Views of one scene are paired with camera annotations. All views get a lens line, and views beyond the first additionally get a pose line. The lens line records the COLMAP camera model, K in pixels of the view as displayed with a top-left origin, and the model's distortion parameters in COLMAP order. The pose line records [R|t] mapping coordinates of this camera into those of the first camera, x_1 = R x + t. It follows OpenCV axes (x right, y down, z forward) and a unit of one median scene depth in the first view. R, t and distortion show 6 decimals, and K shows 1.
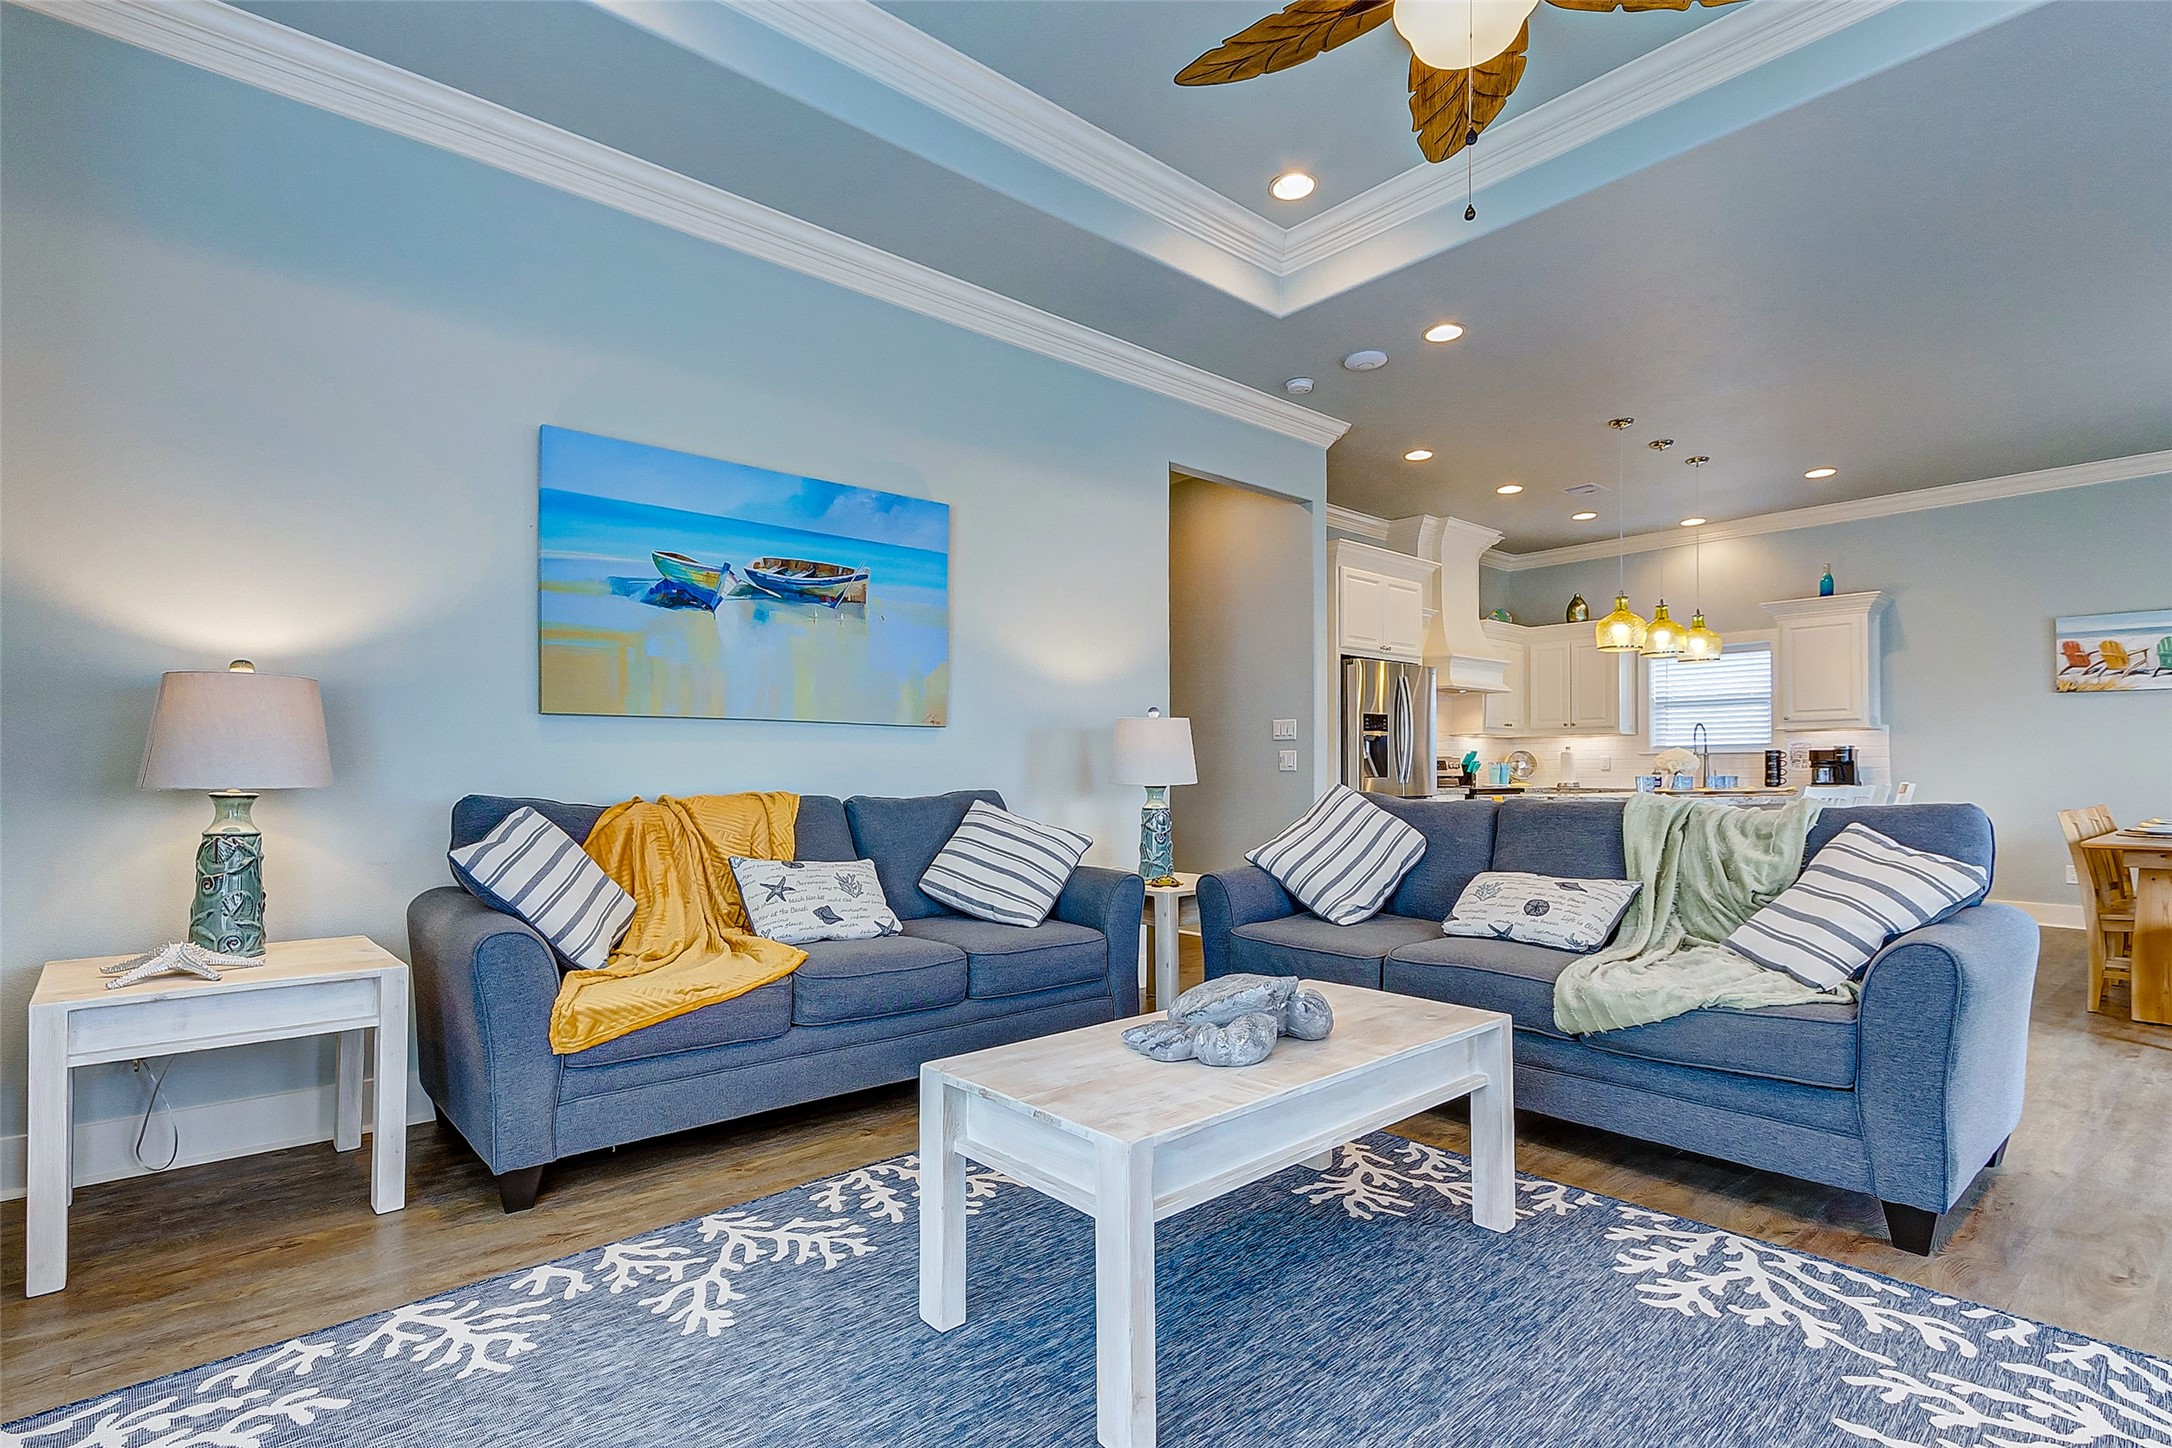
lens RADIAL K [[1037.5, 0, 1074.9], [0, 1037.5, 752.5], [0, 0, 1]] dist [0.001107, -0.001786]
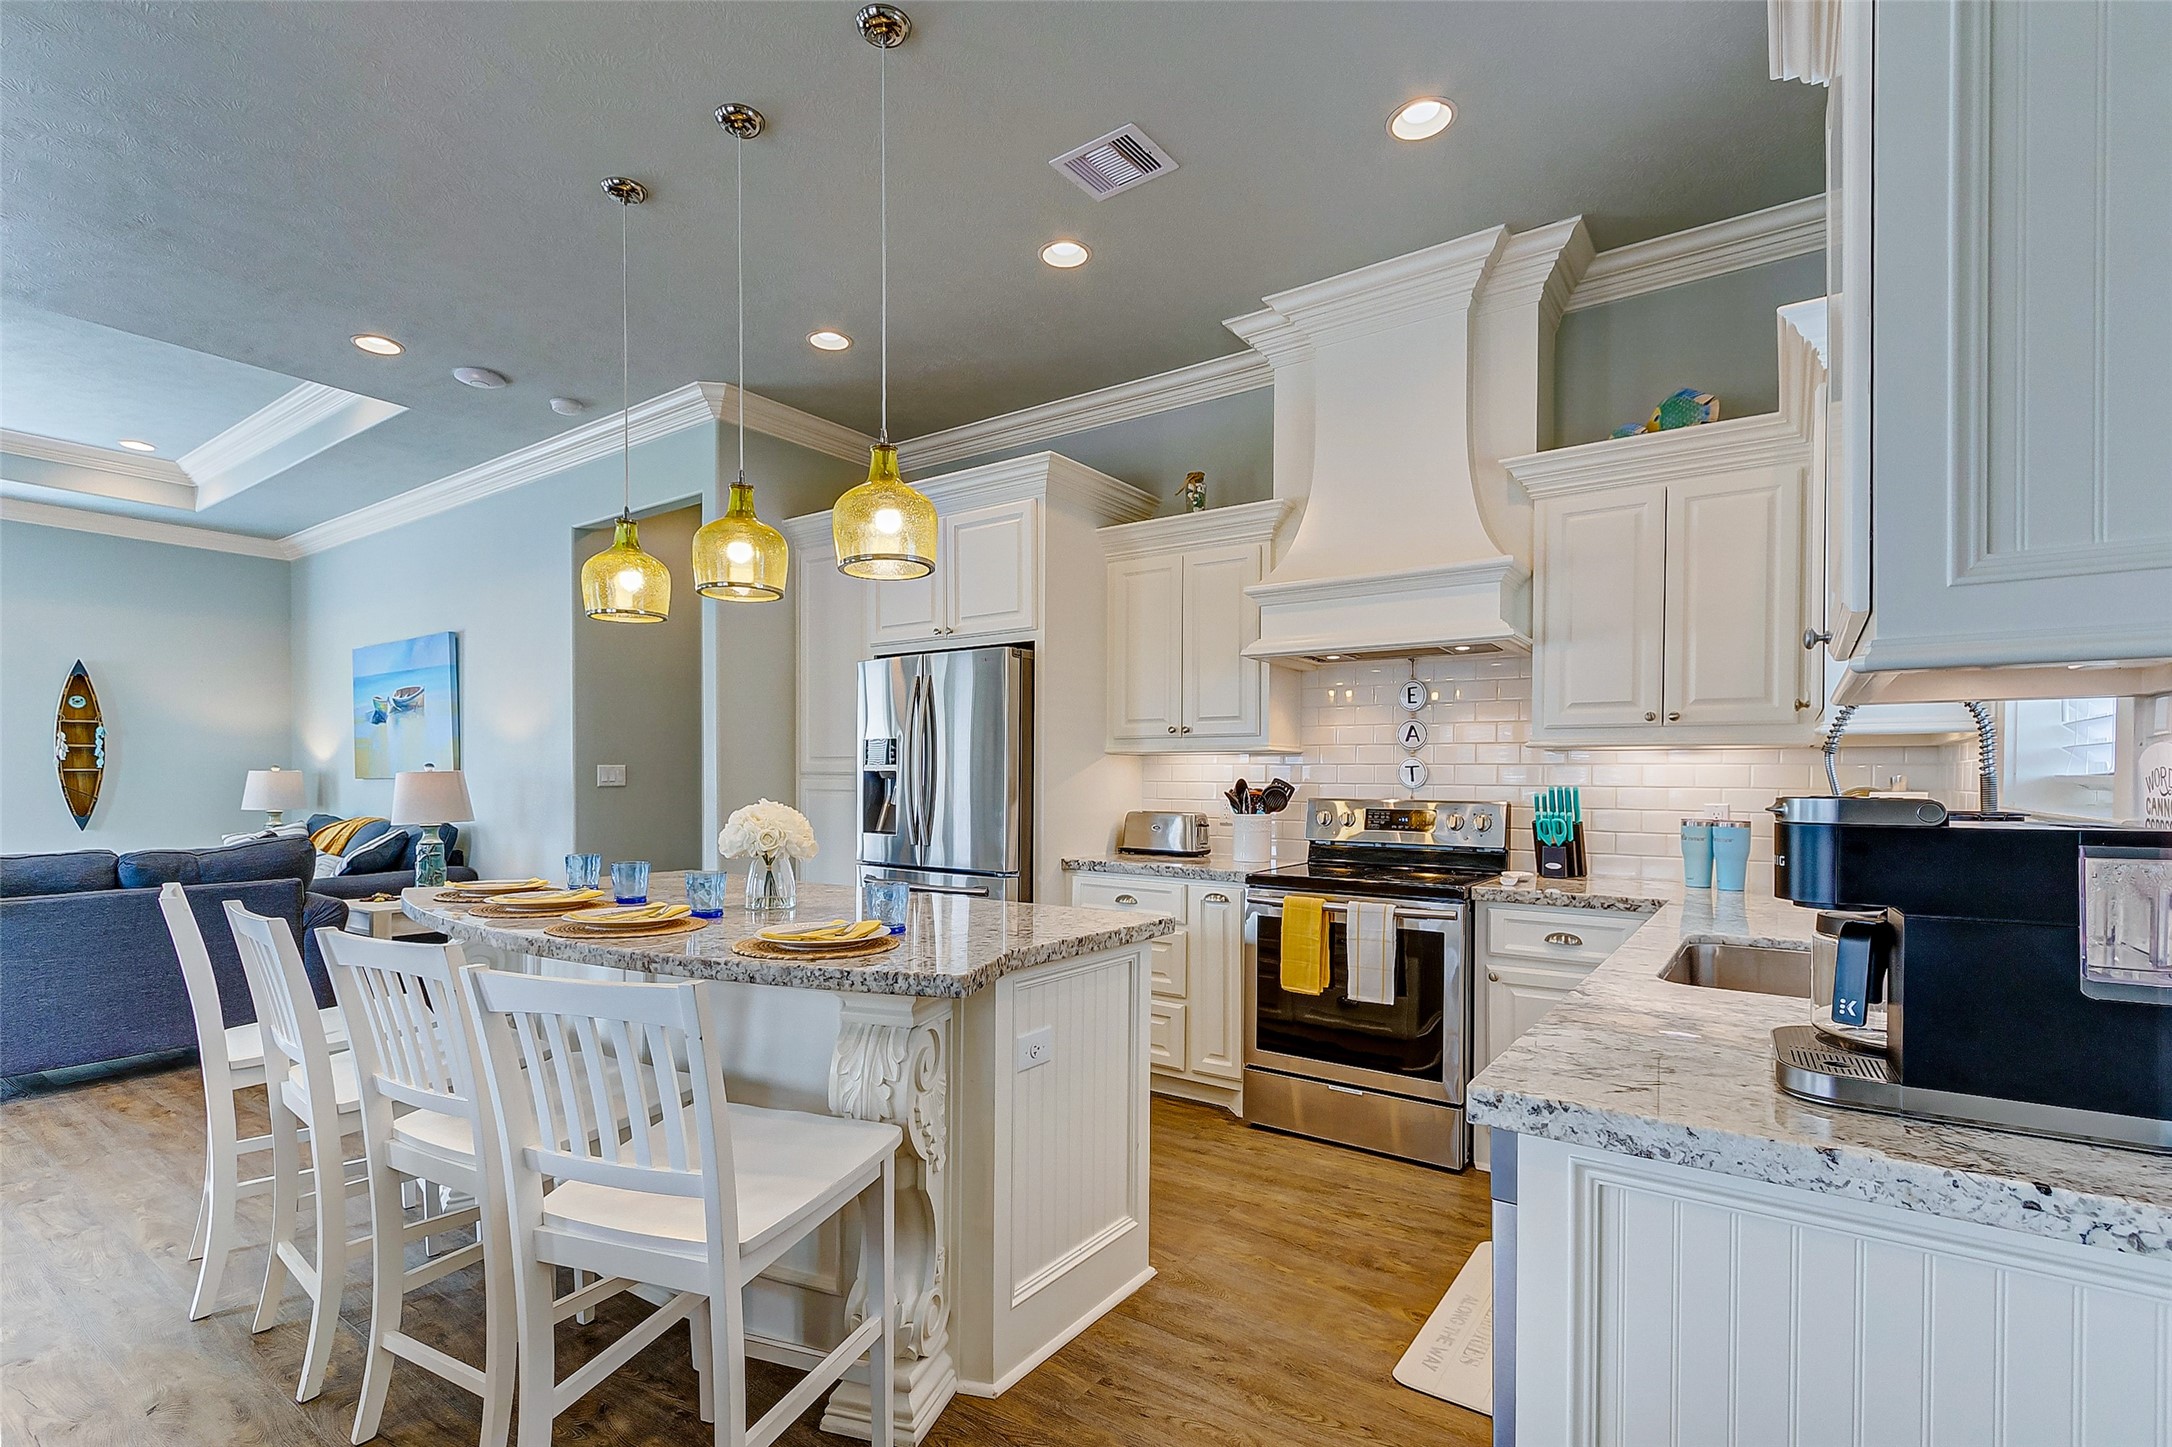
lens RADIAL K [[1023.4, 0, 1104.4], [0, 1023.4, 790.5], [0, 0, 1]] dist [0.001293, -0.000601]
pose [[0.239662, 0.009805, -0.970807, 1.802389], [0.013272, 0.999822, 0.013375, -0.018680], [0.970766, -0.016090, 0.239489, 1.820149]]
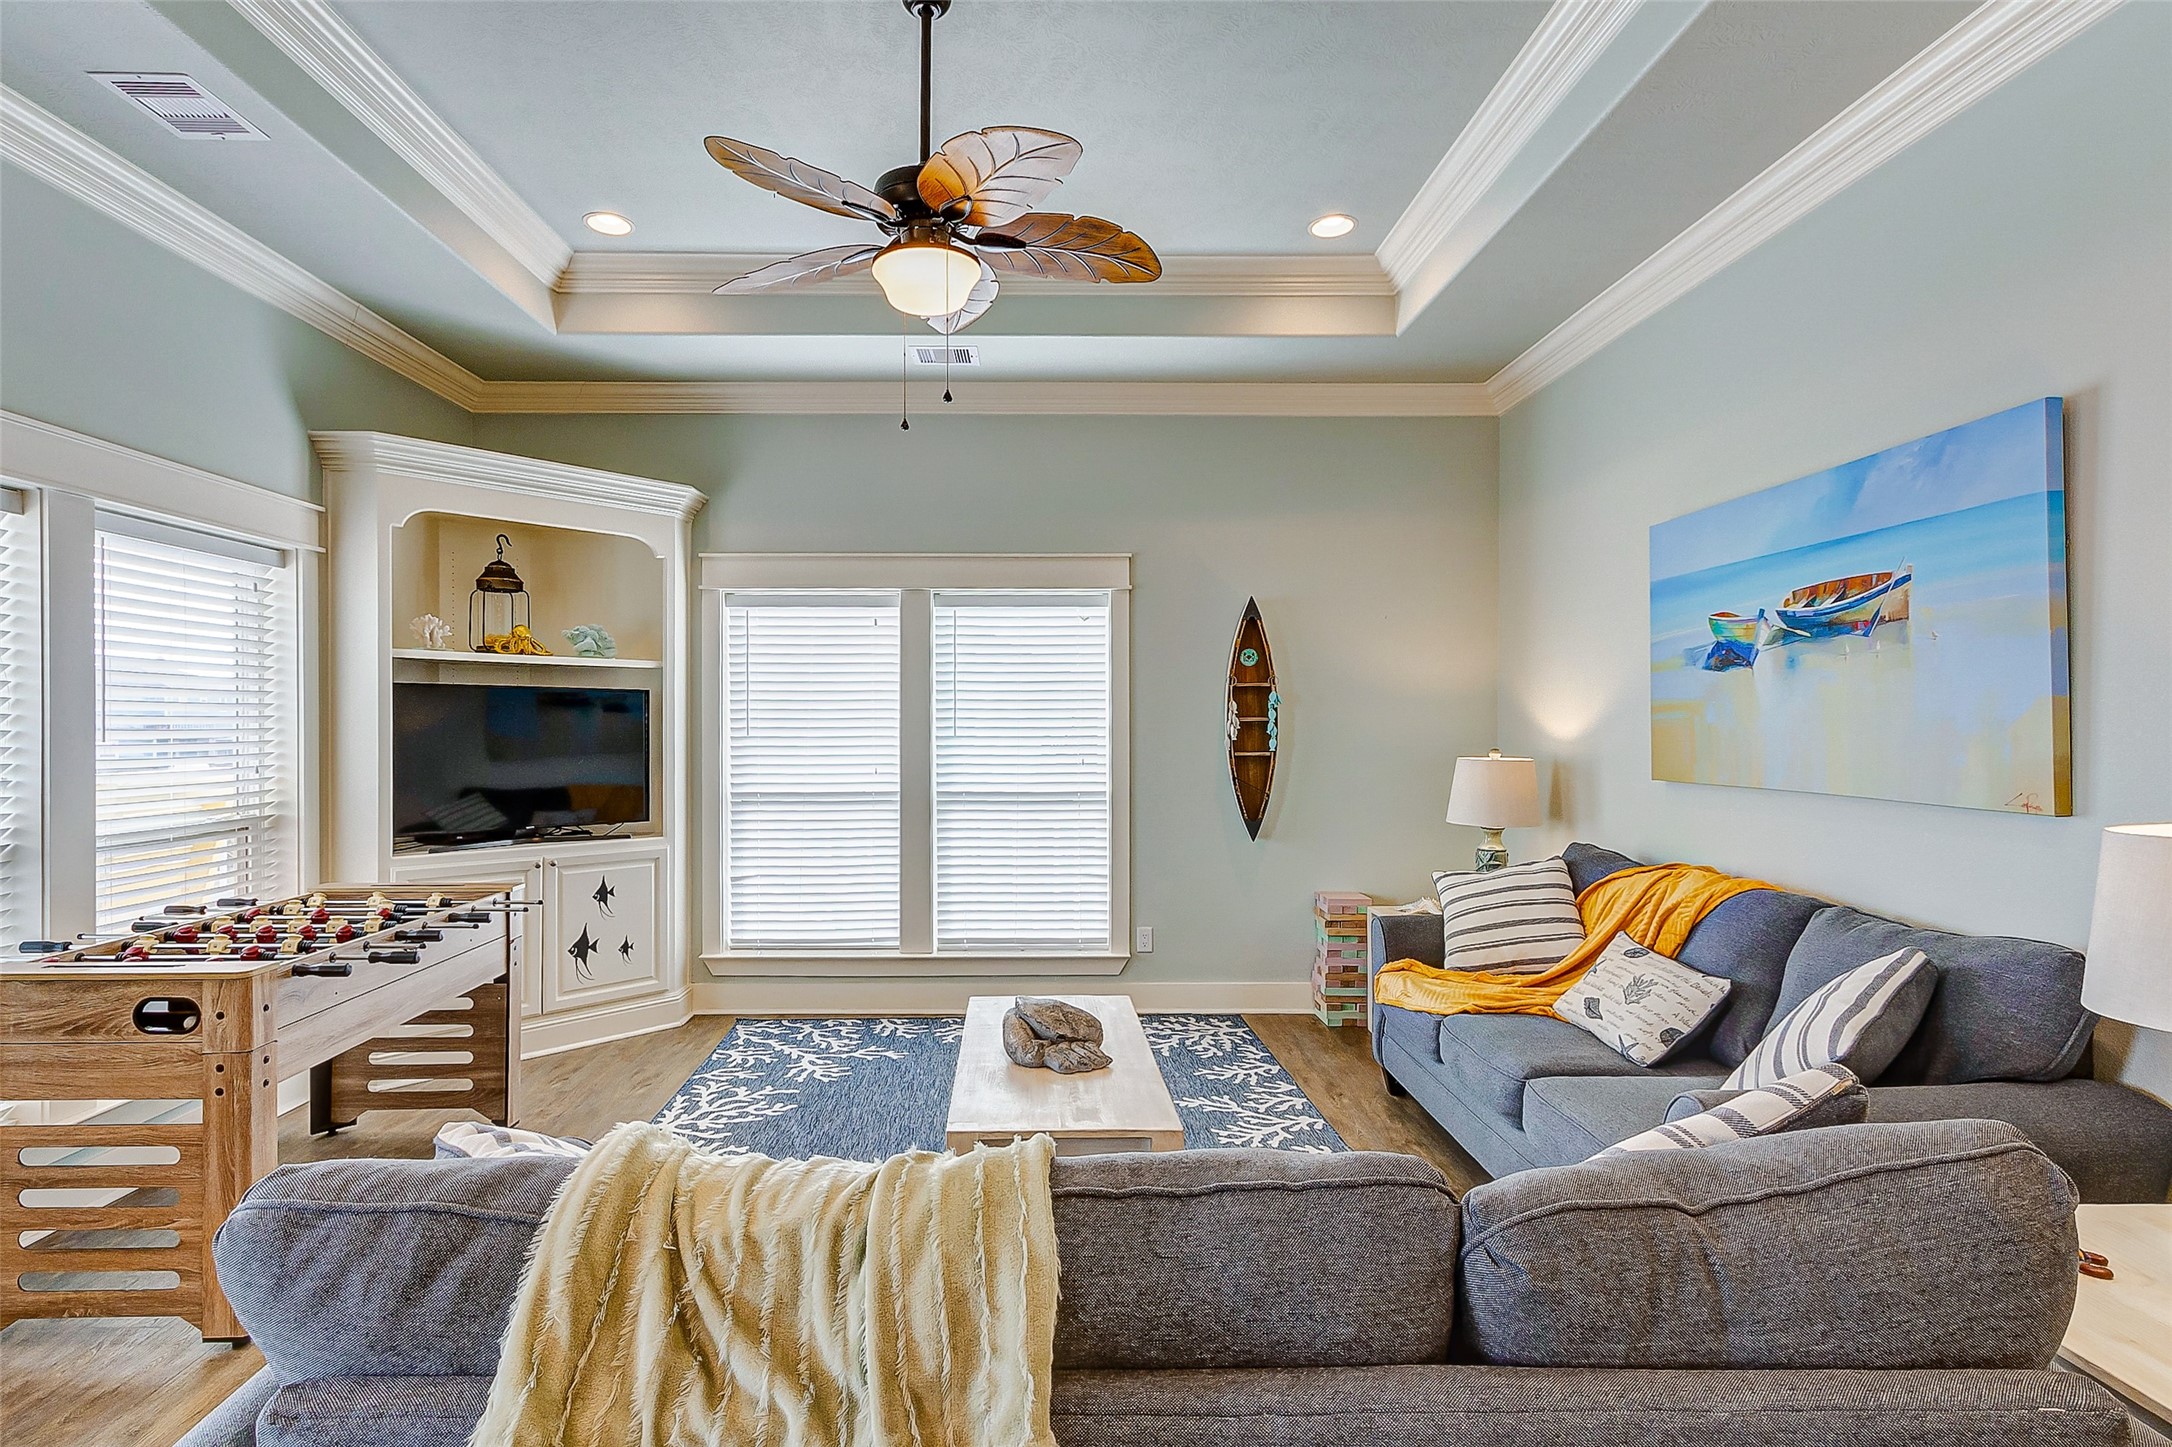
lens RADIAL K [[1062.3, 0, 1034.8], [0, 1062.3, 731.5], [0, 0, 1]] dist [0.002033, -0.000126]
pose [[-0.651961, 0.003798, -0.758243, 0.730269], [0.011580, 0.999921, -0.004948, -0.082992], [0.758164, -0.012006, -0.651954, 1.115936]]
